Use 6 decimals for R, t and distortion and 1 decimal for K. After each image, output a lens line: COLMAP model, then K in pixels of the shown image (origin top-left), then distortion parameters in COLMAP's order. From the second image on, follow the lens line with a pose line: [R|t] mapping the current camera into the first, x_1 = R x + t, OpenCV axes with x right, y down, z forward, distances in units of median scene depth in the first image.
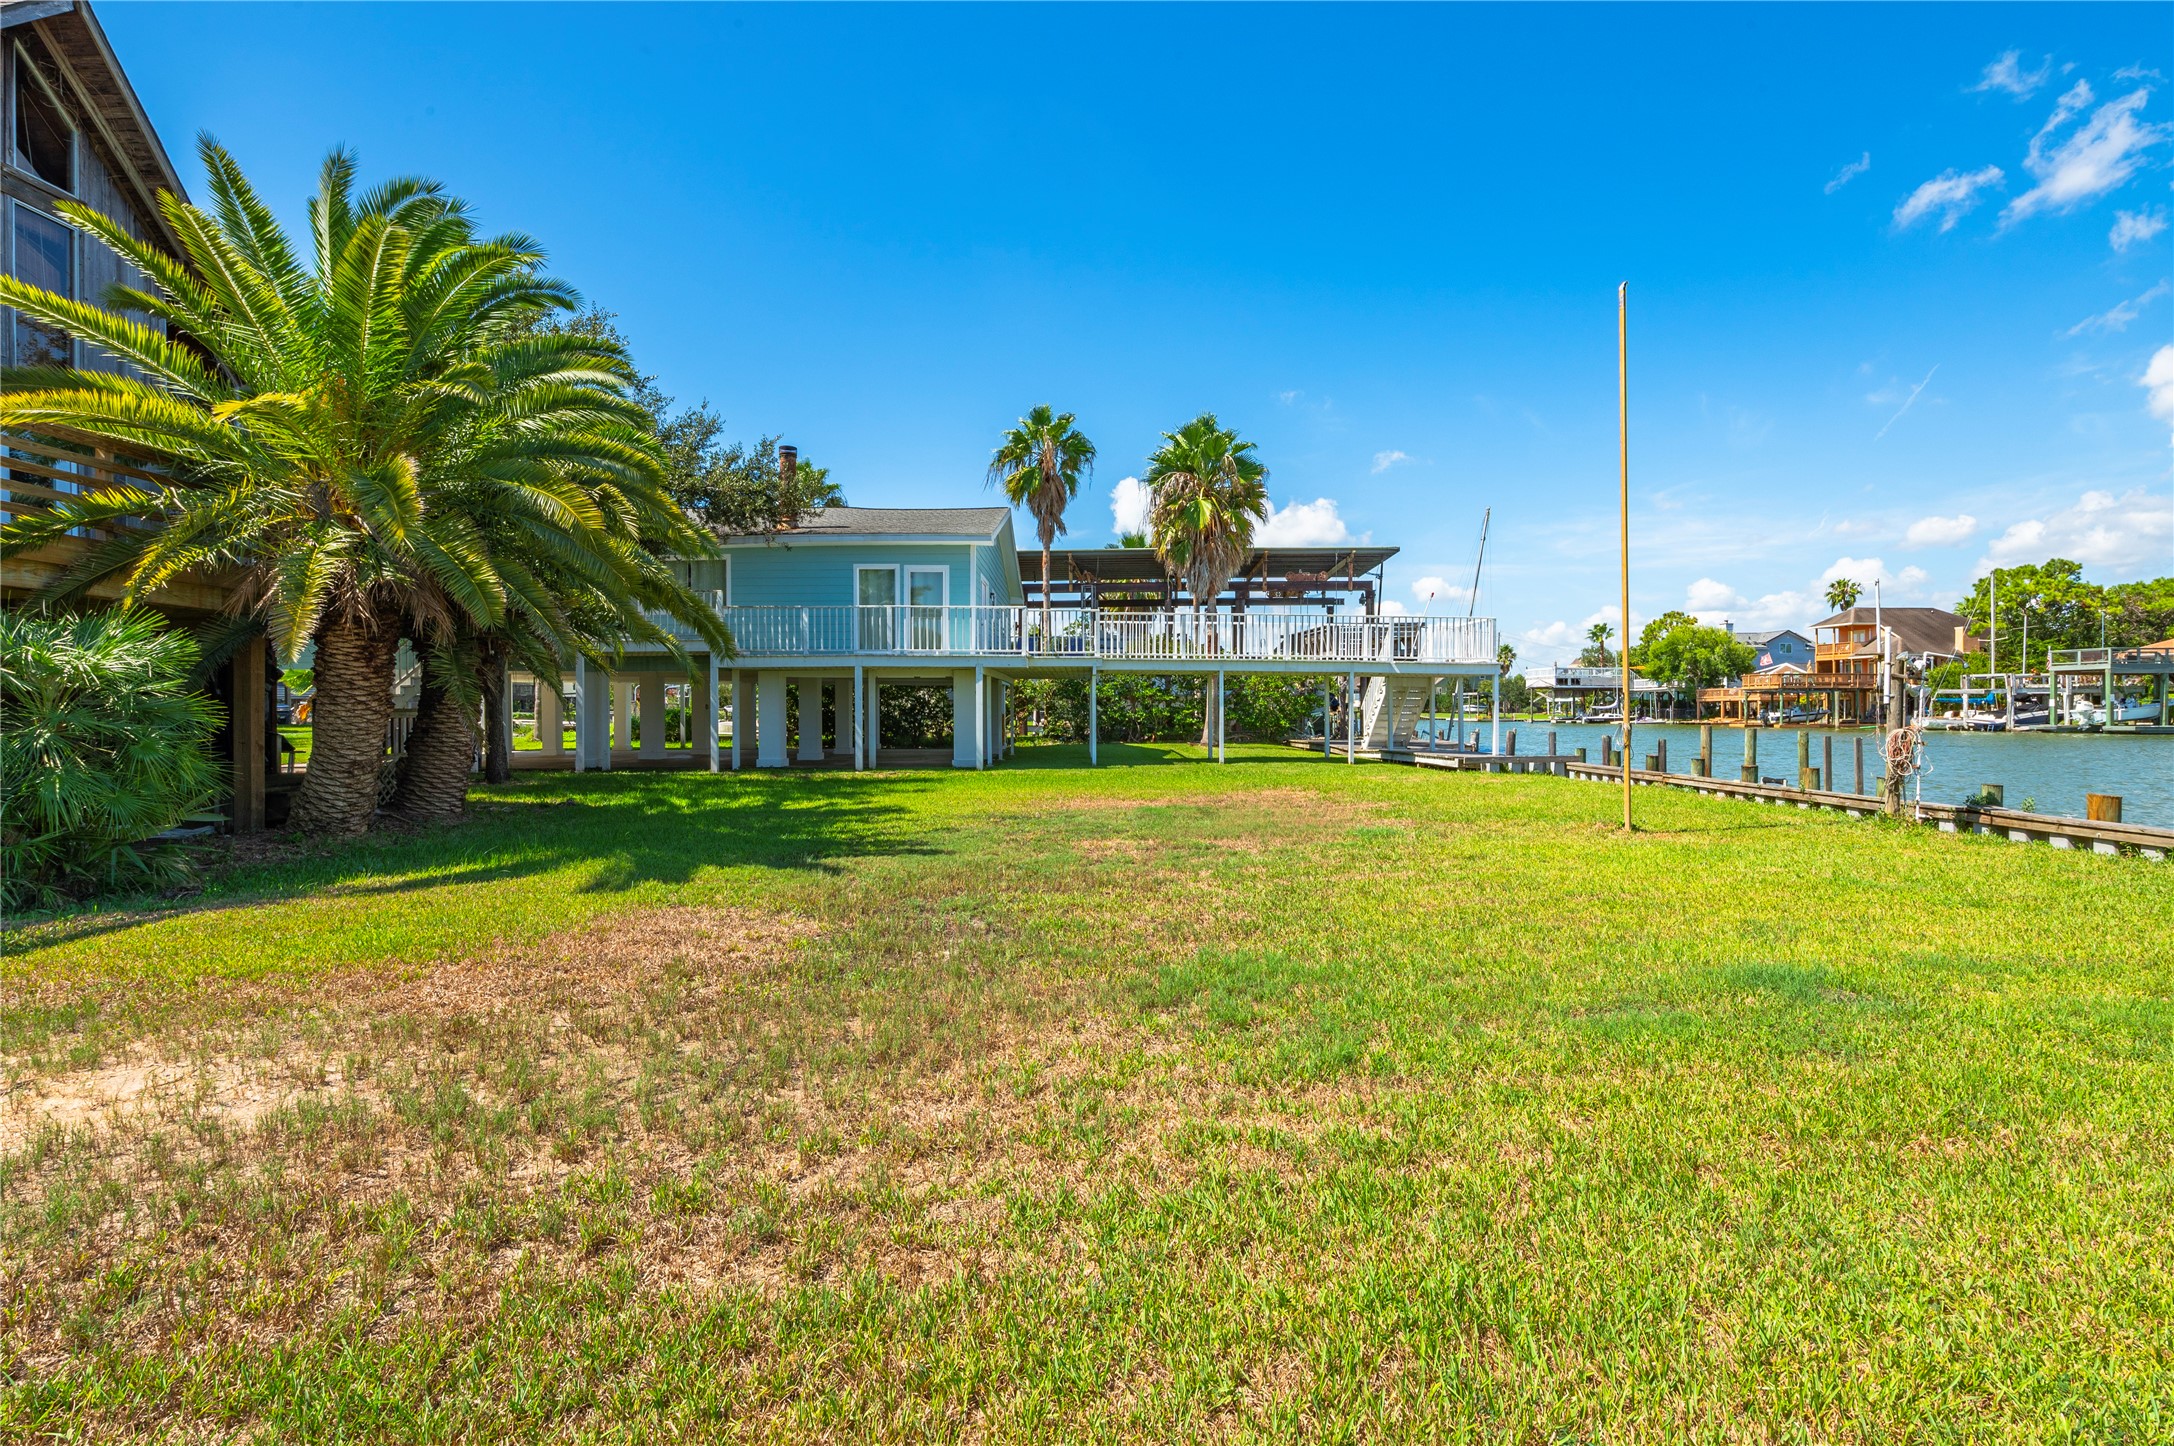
lens RADIAL K [[981.4, 0, 1090.6], [0, 981.4, 678.8], [0, 0, 1]] dist [-0.000096, 0.000078]
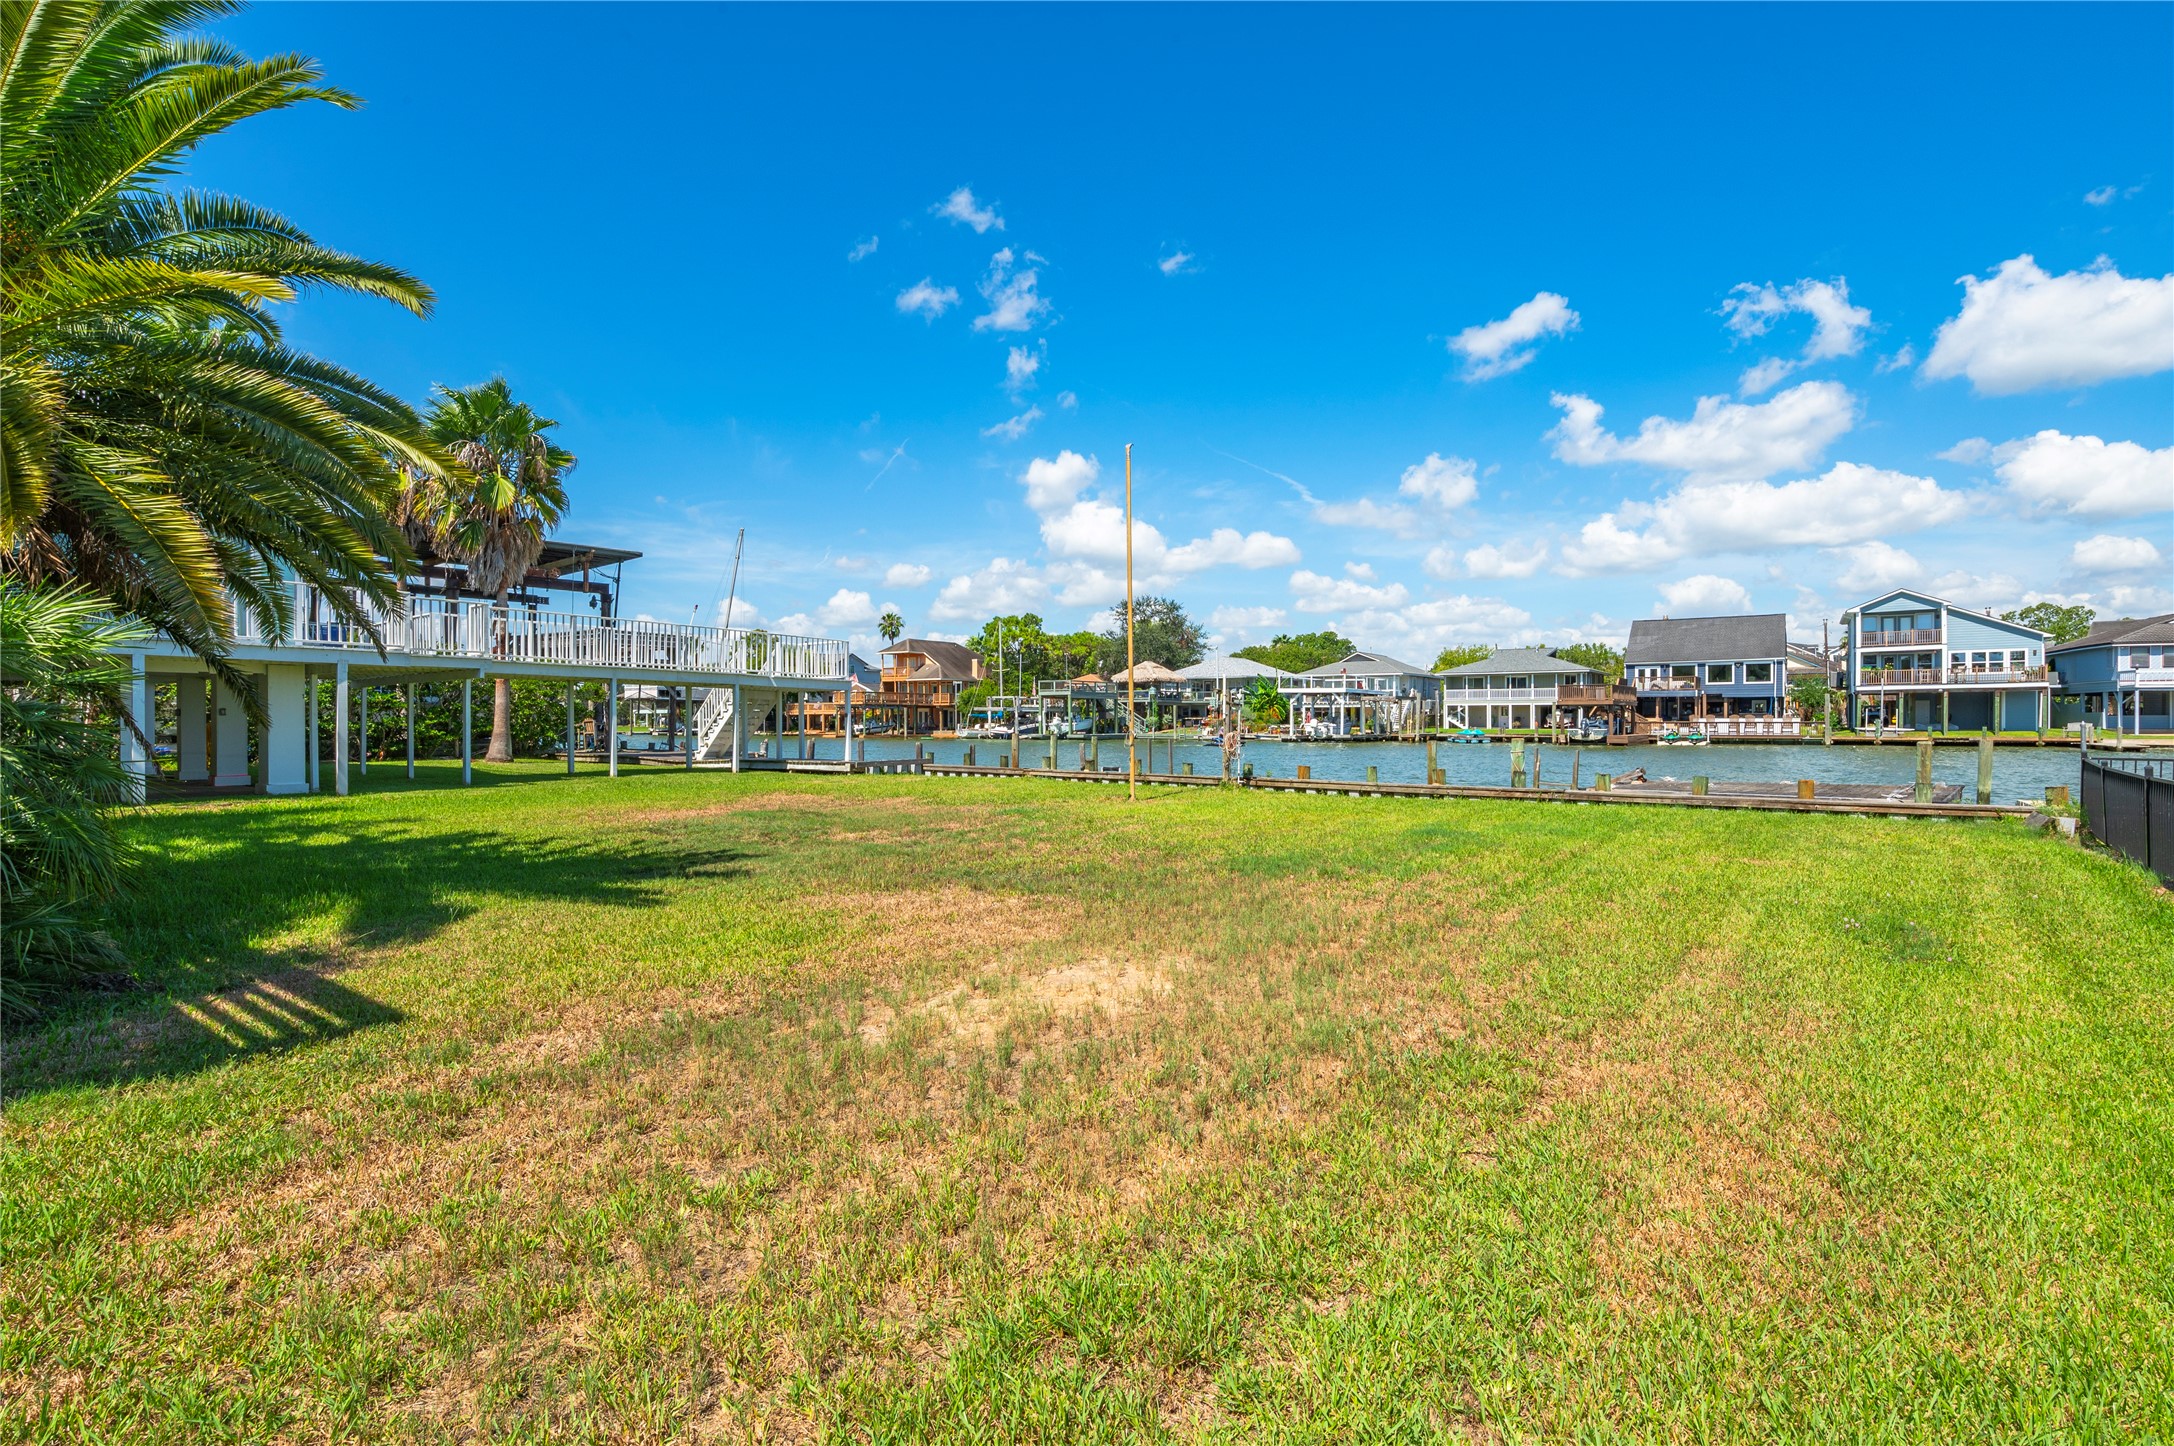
lens RADIAL K [[1053.2, 0, 1087.0], [0, 1053.2, 723.0], [0, 0, 1]] dist [0.001000, -0.000536]
pose [[0.633866, 0.002587, 0.773438, -0.202425], [-0.027507, 0.999437, 0.019200, 0.001304], [-0.772953, -0.033446, 0.633581, 0.002712]]
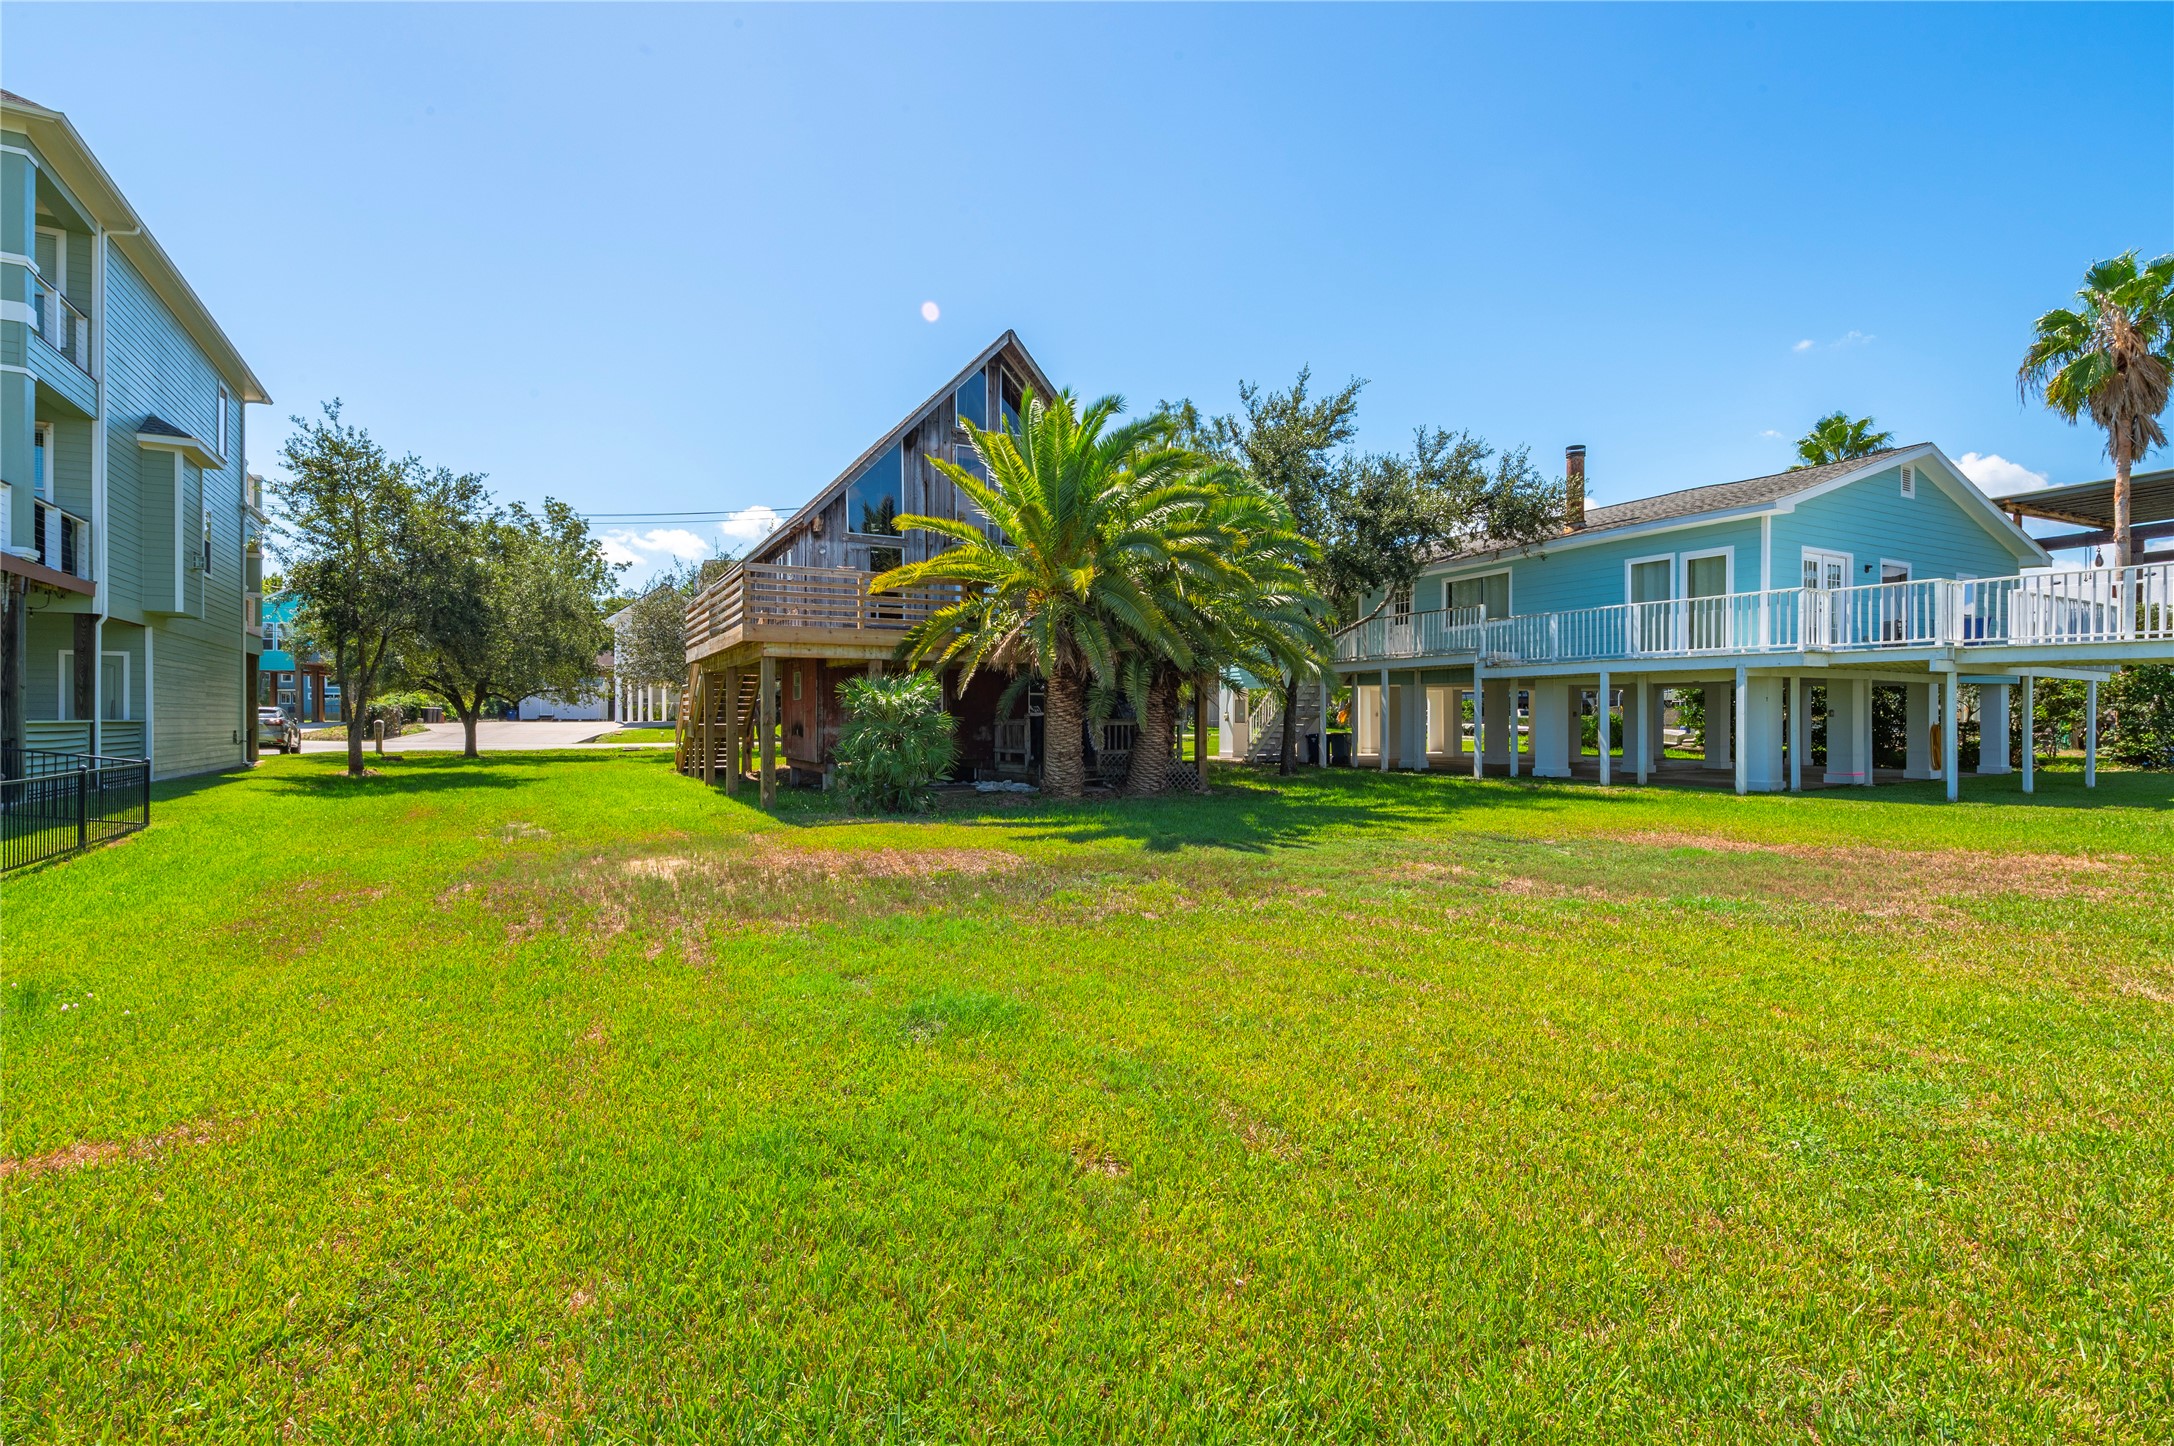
lens RADIAL K [[981.4, 0, 1090.6], [0, 981.4, 678.8], [0, 0, 1]] dist [-0.000096, 0.000078]
pose [[0.475558, -0.029897, -0.879176, 0.181393], [0.027250, 0.999443, -0.019247, -0.001017], [0.879262, -0.014804, 0.476108, 0.070743]]
